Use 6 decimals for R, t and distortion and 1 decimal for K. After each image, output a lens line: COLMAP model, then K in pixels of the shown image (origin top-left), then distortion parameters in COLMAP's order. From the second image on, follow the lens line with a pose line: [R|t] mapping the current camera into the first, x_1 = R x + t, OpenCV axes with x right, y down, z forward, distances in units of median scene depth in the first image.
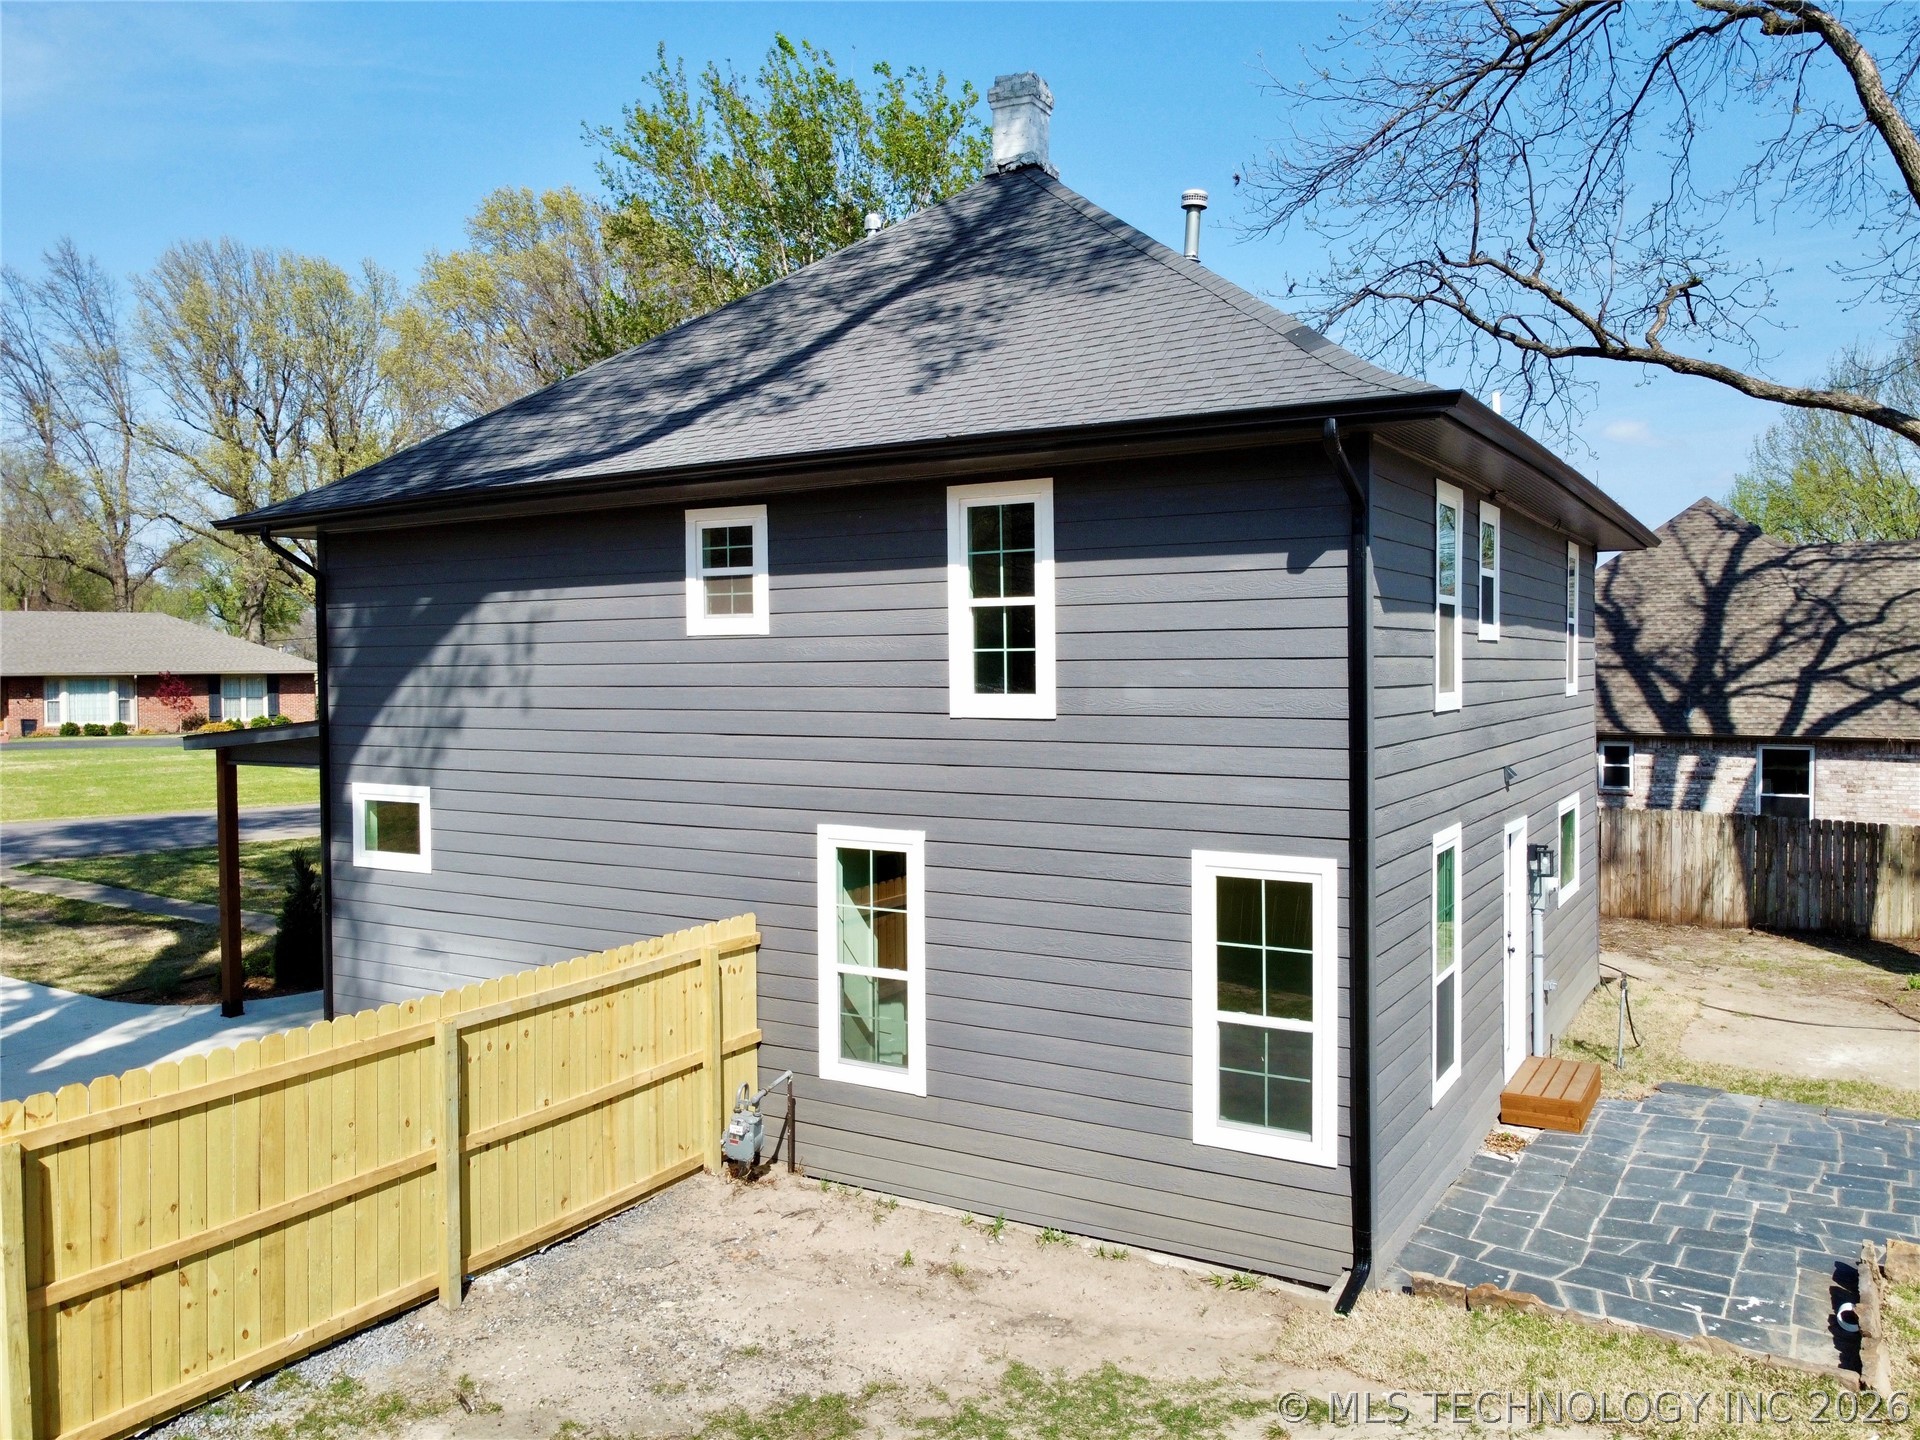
lens RADIAL K [[1453.9, 0, 947.7], [0, 1453.9, 704.2], [0, 0, 1]] dist [-0.006213, 0.000763]
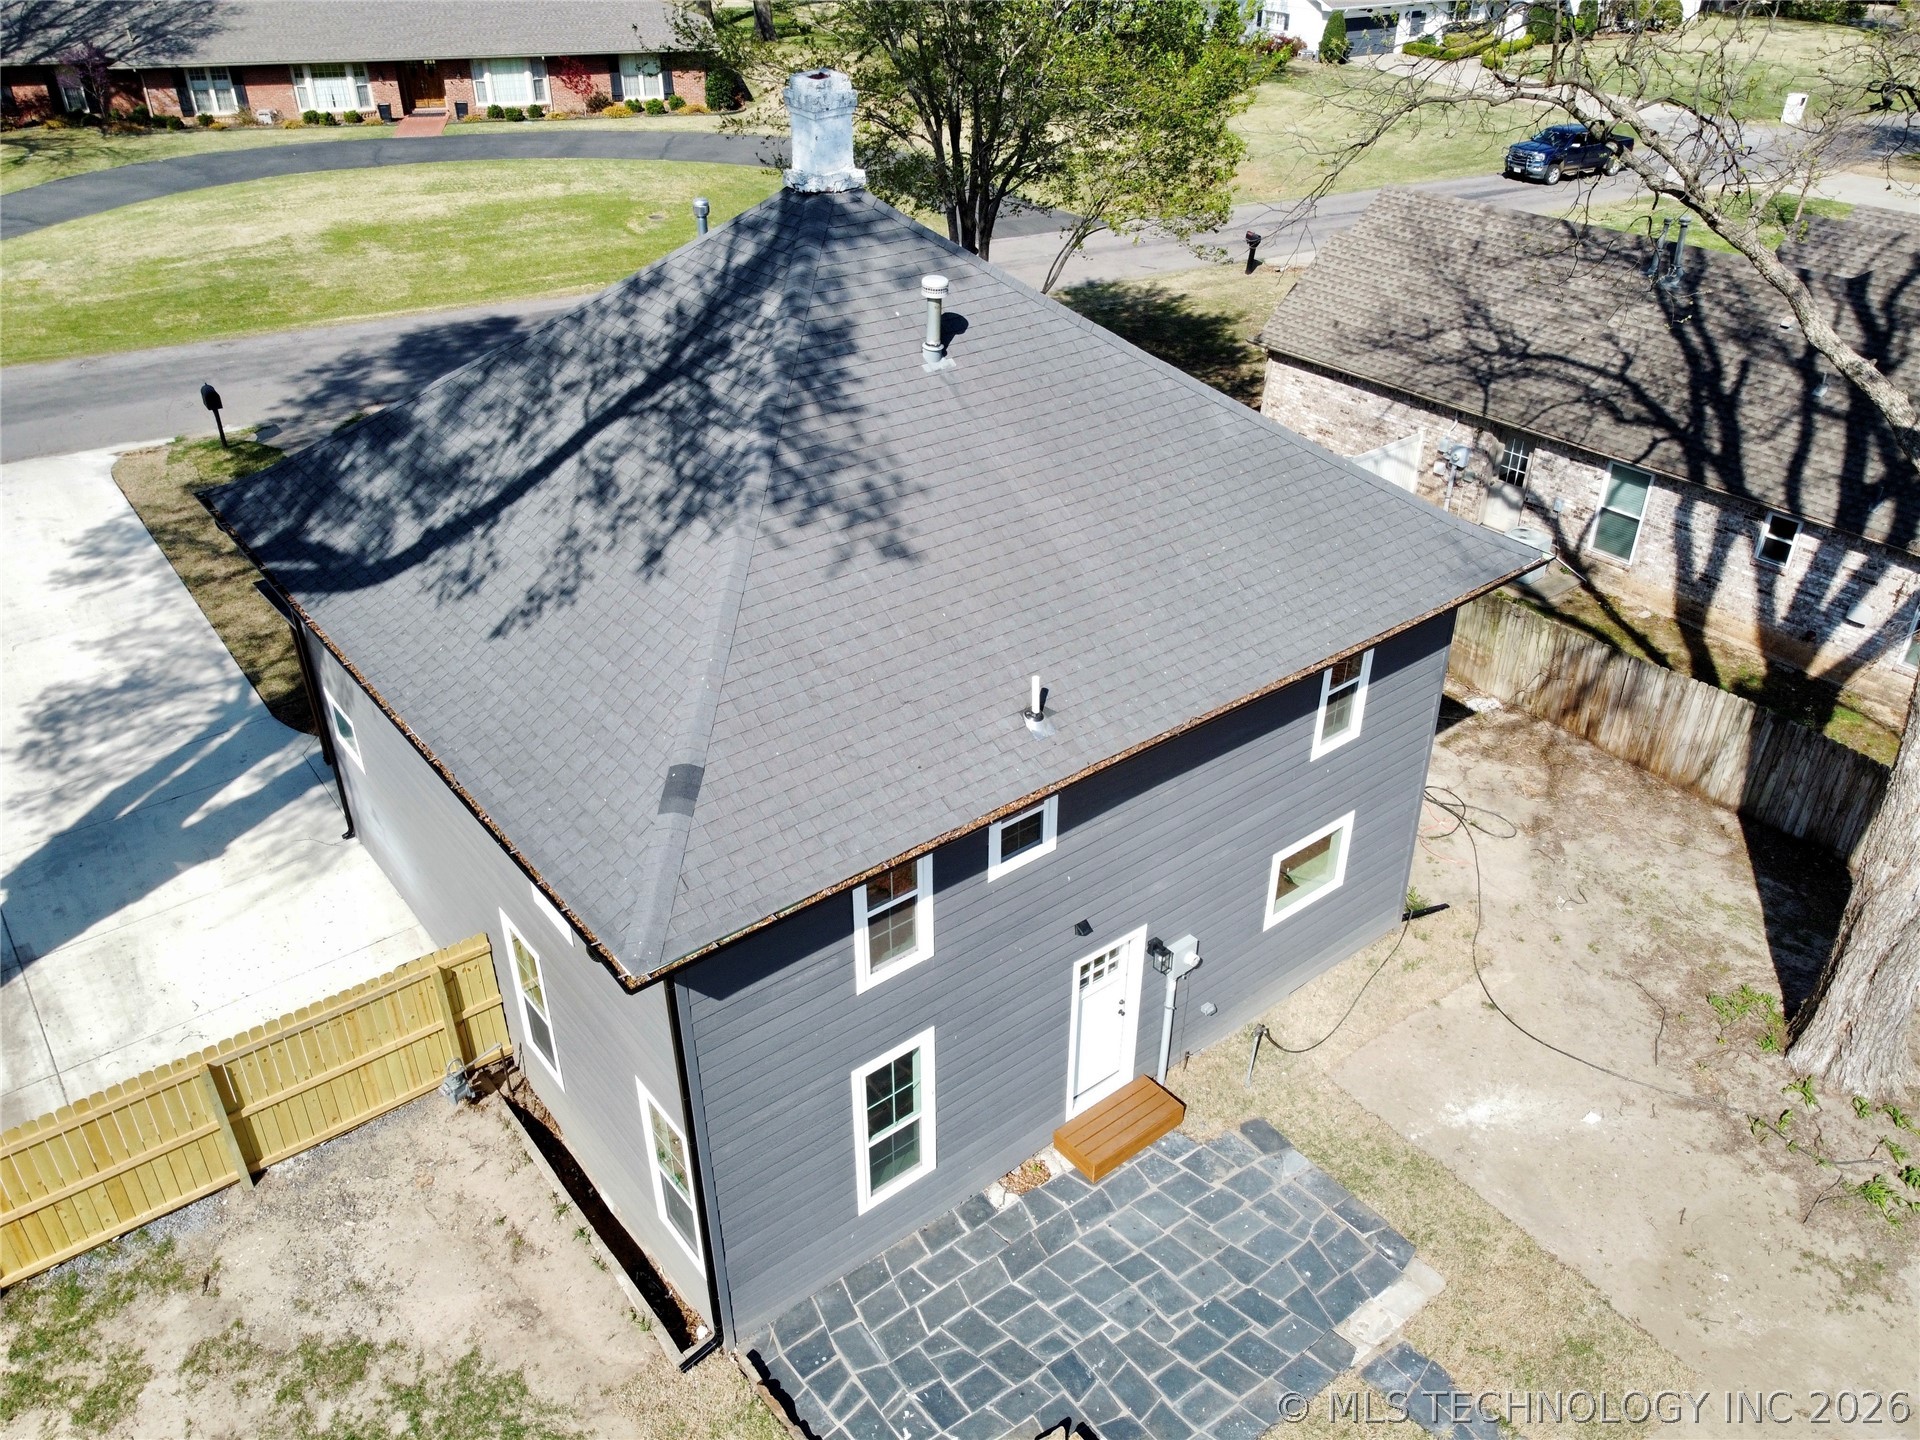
lens RADIAL K [[1453.0, 0, 946.3], [0, 1453.0, 702.7], [0, 0, 1]] dist [0.003052, -0.011489]
pose [[0.933822, 0.188975, -0.303752, 0.663008], [-0.012733, 0.866109, 0.499694, -0.749488], [0.357512, -0.462757, 0.811197, 0.122306]]
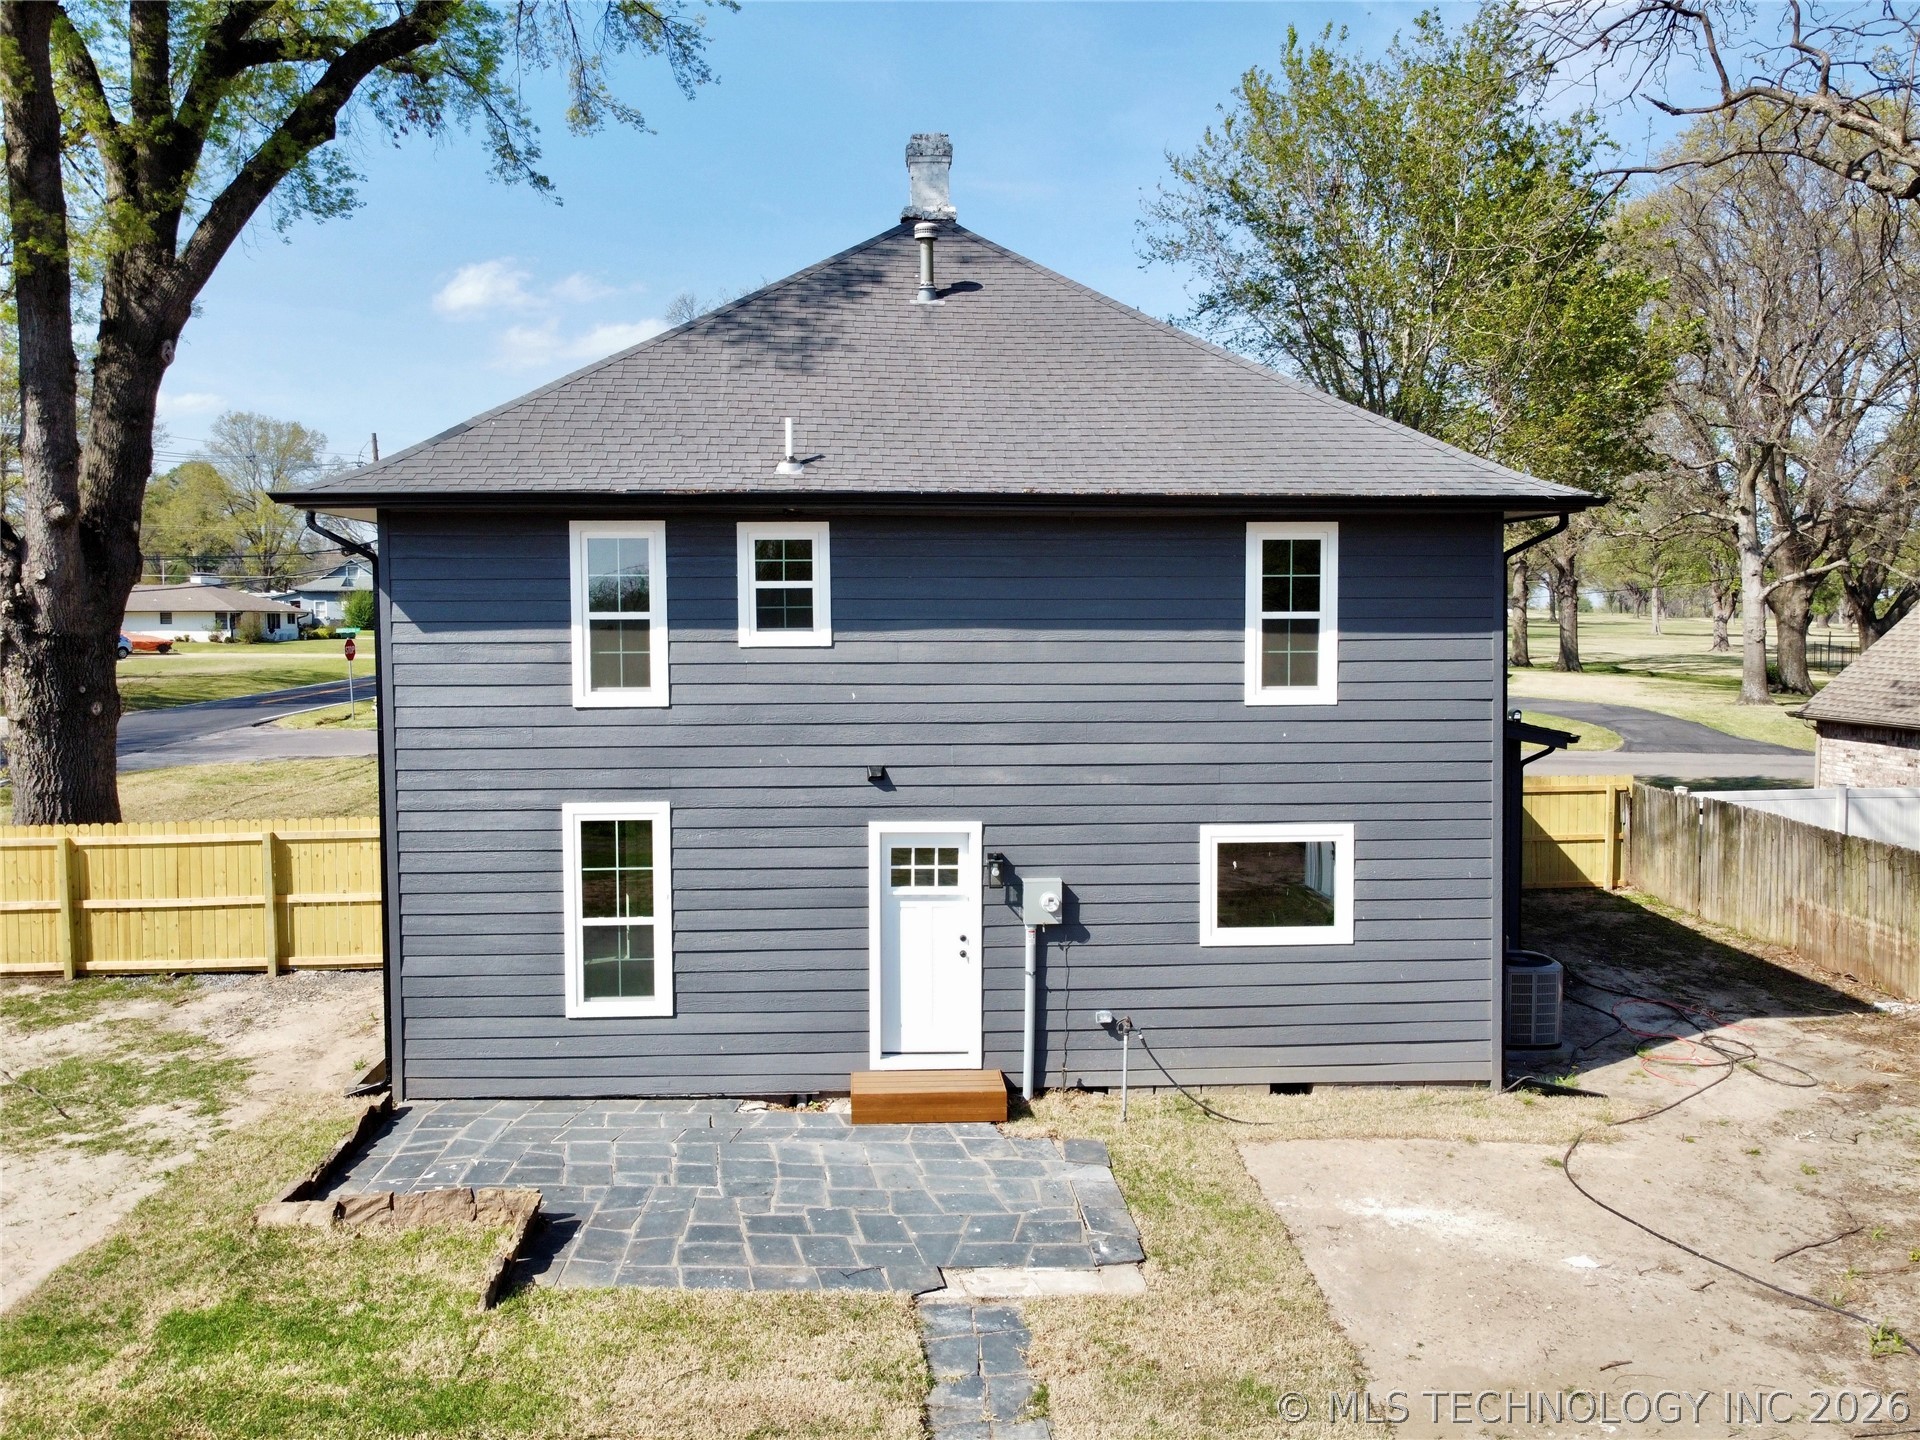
lens RADIAL K [[1455.6, 0, 949.5], [0, 1455.6, 704.8], [0, 0, 1]] dist [-0.003539, -0.002754]
pose [[0.556465, 0.051896, -0.829249, 1.404070], [-0.021959, 0.998617, 0.047760, -0.057406], [0.830581, -0.008367, 0.556835, 0.514018]]
